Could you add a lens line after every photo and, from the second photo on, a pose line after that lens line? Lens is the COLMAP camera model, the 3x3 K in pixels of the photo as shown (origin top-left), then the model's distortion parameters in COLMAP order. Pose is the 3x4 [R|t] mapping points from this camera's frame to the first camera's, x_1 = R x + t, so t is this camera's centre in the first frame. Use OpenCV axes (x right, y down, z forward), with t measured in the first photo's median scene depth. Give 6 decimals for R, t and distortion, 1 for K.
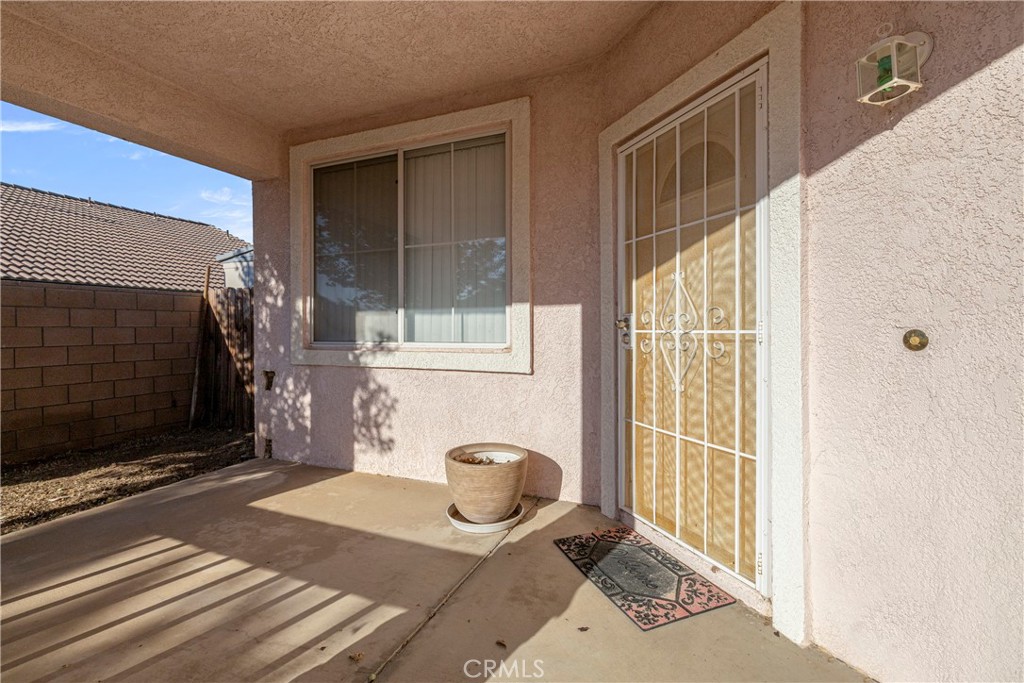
lens RADIAL K [[463.8, 0, 512.0], [0, 463.8, 341.5], [0, 0, 1]] dist [-0.000212, -0.000039]
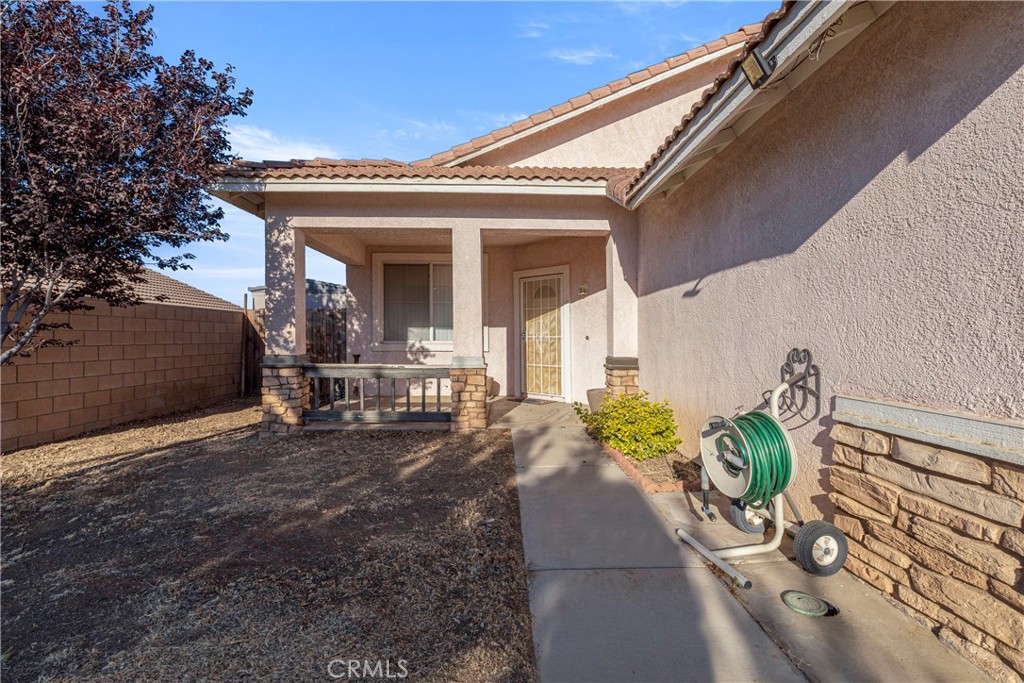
lens RADIAL K [[436.4, 0, 515.7], [0, 436.4, 333.1], [0, 0, 1]] dist [0.000780, -0.000022]
pose [[0.916062, 0.008812, 0.400940, -0.974480], [0.005727, 0.999369, -0.035048, 0.057458], [-0.400996, 0.034402, 0.915434, -1.668201]]
